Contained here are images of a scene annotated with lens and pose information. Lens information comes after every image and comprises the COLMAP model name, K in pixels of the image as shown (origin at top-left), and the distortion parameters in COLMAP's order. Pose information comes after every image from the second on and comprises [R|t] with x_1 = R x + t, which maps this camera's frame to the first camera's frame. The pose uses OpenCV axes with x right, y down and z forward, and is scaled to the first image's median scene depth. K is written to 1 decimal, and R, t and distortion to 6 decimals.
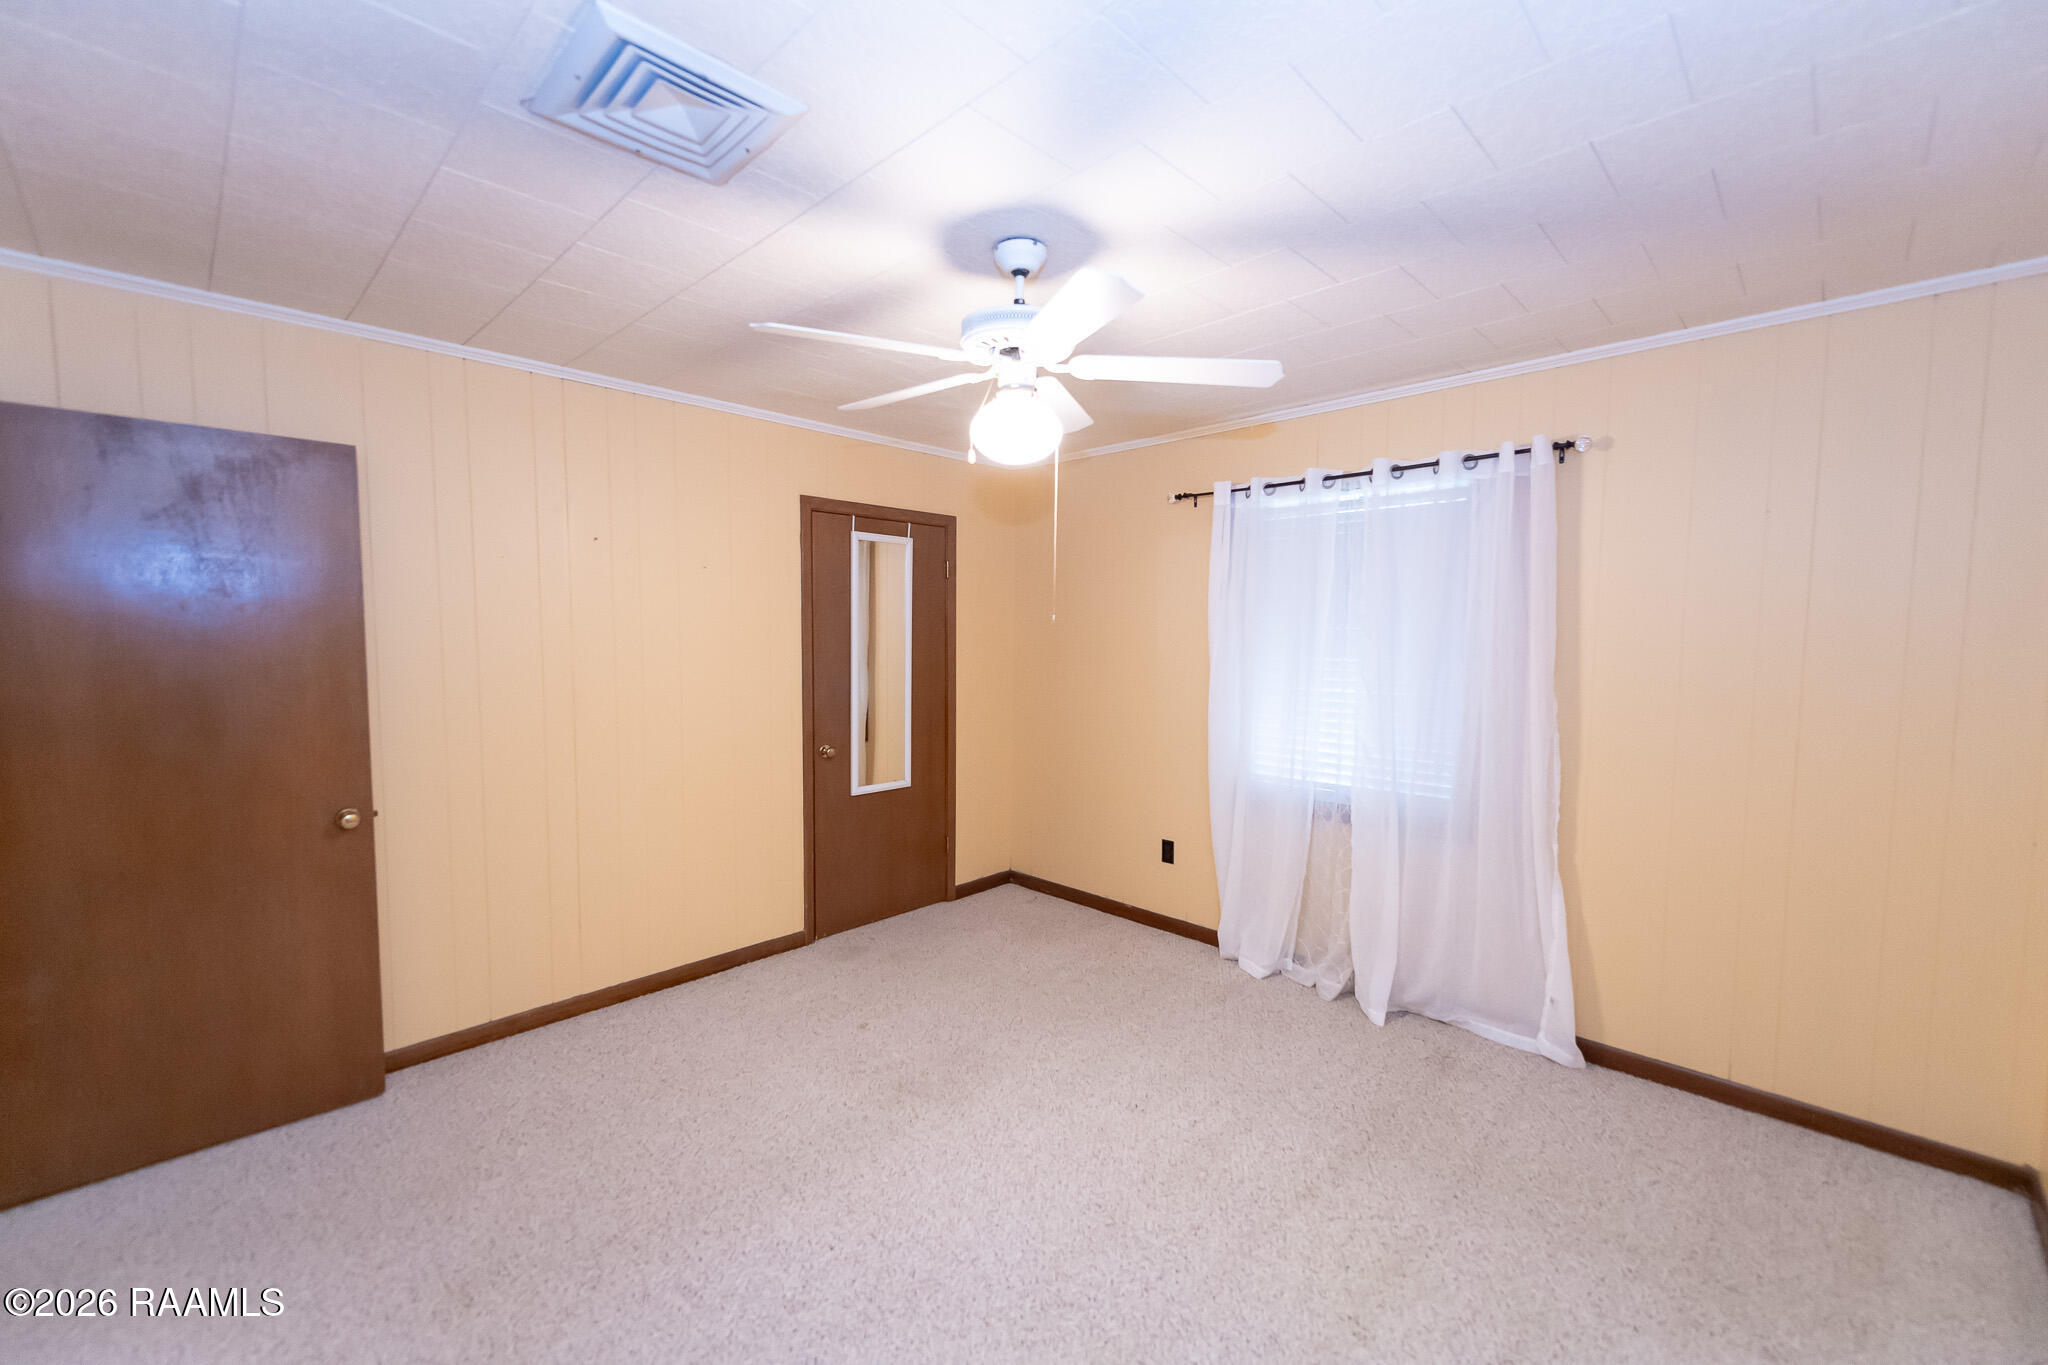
lens RADIAL K [[836.7, 0, 1012.7], [0, 836.7, 684.8], [0, 0, 1]] dist [0.012976, -0.000527]
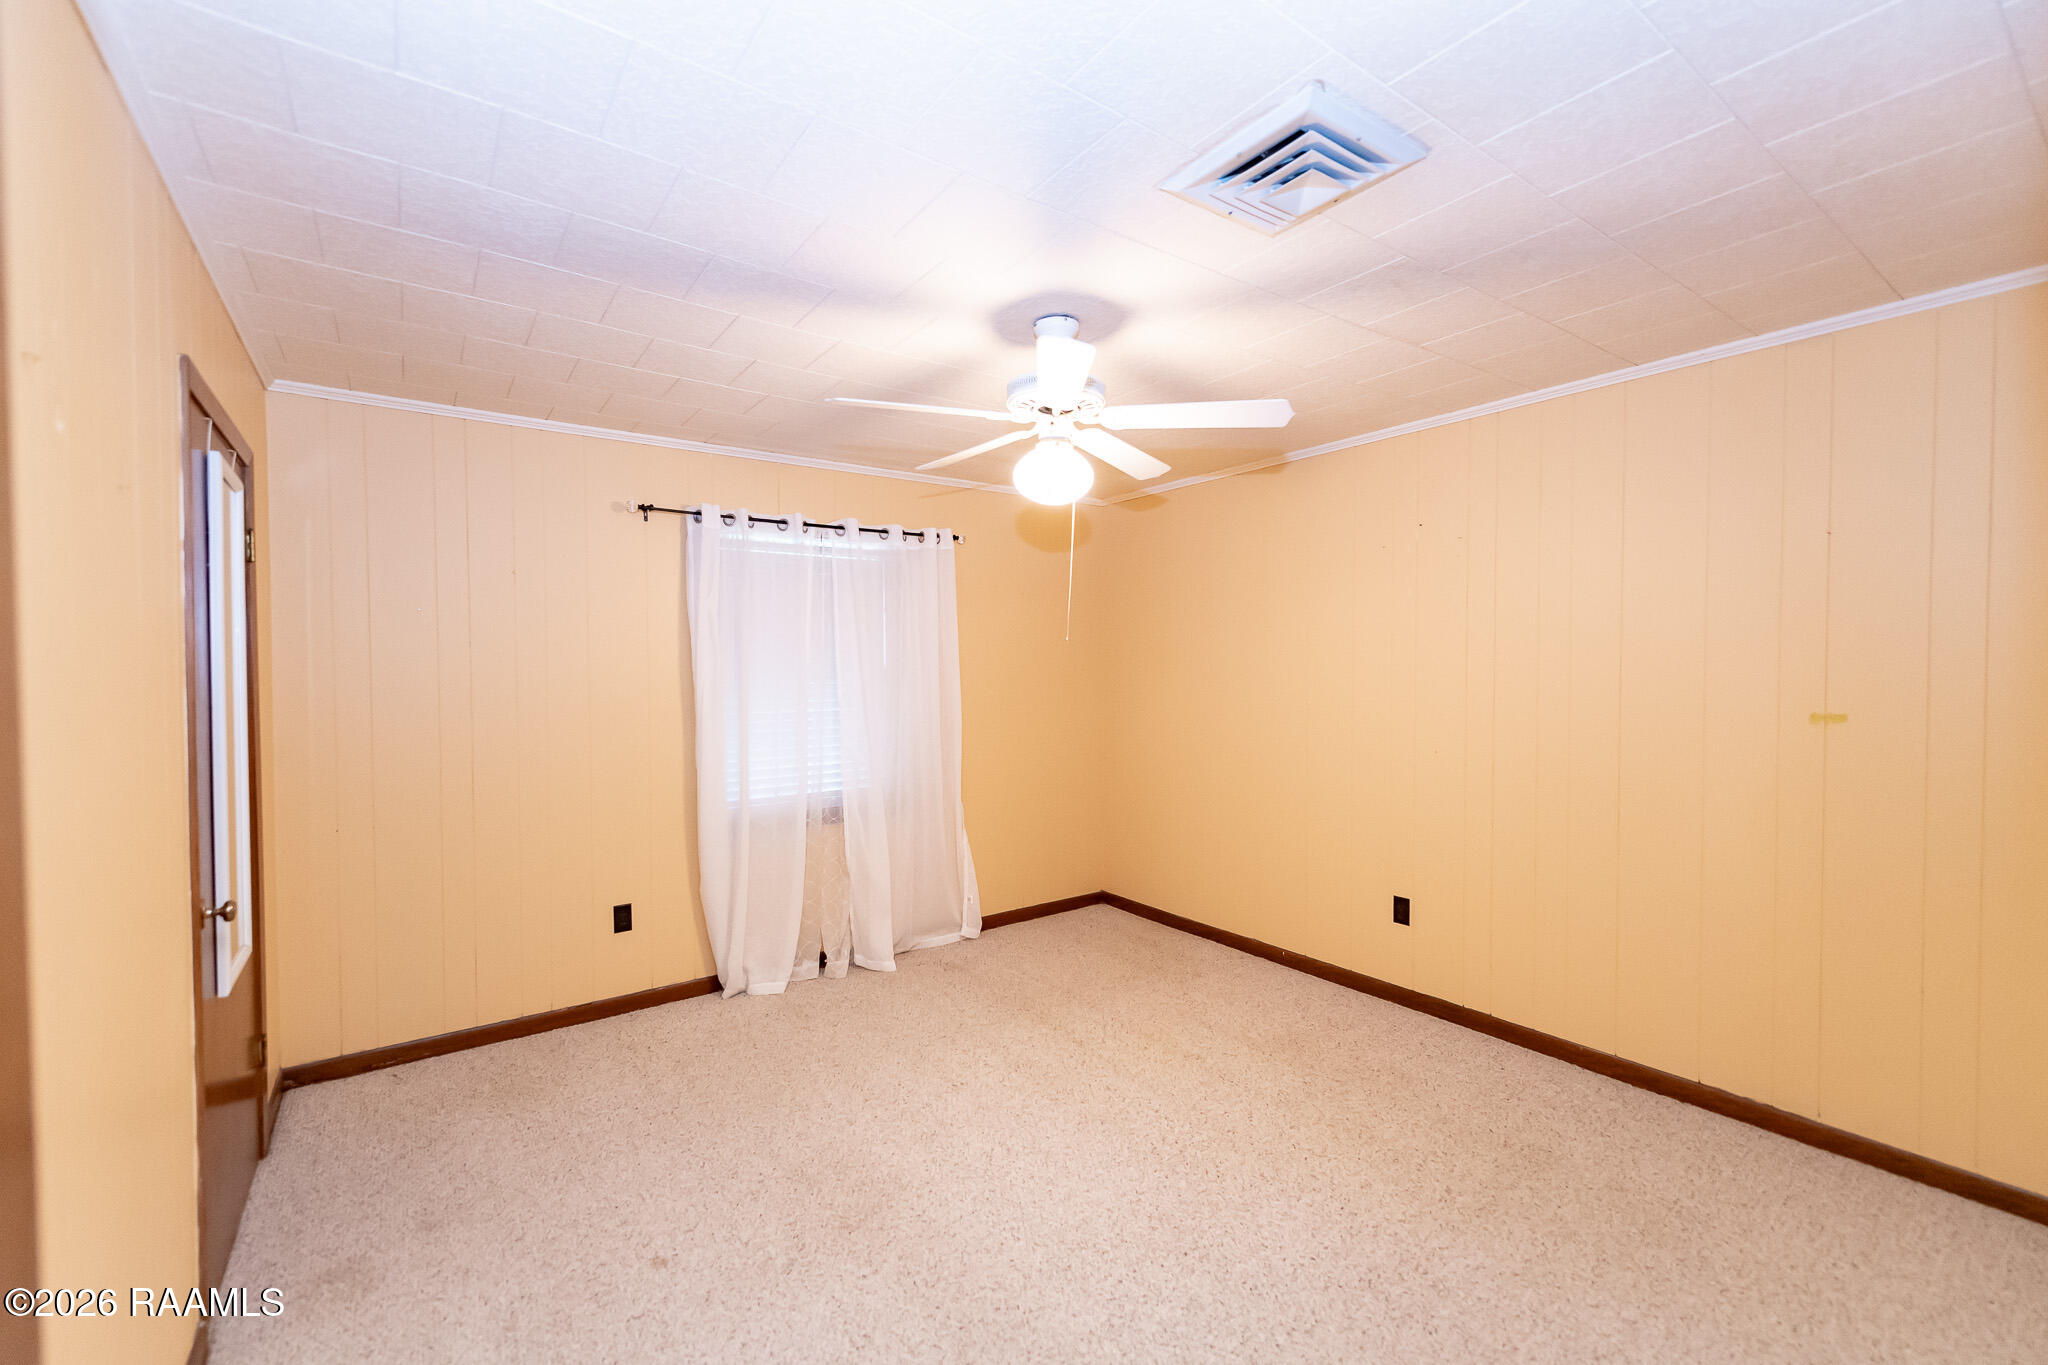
lens RADIAL K [[836.7, 0, 1006.4], [0, 836.7, 686.6], [0, 0, 1]] dist [0.012976, -0.000527]
pose [[0.167609, -0.026107, 0.985508, -0.710457], [0.077991, 0.996867, 0.013144, -0.019705], [-0.982764, 0.074657, 0.169120, 0.557412]]
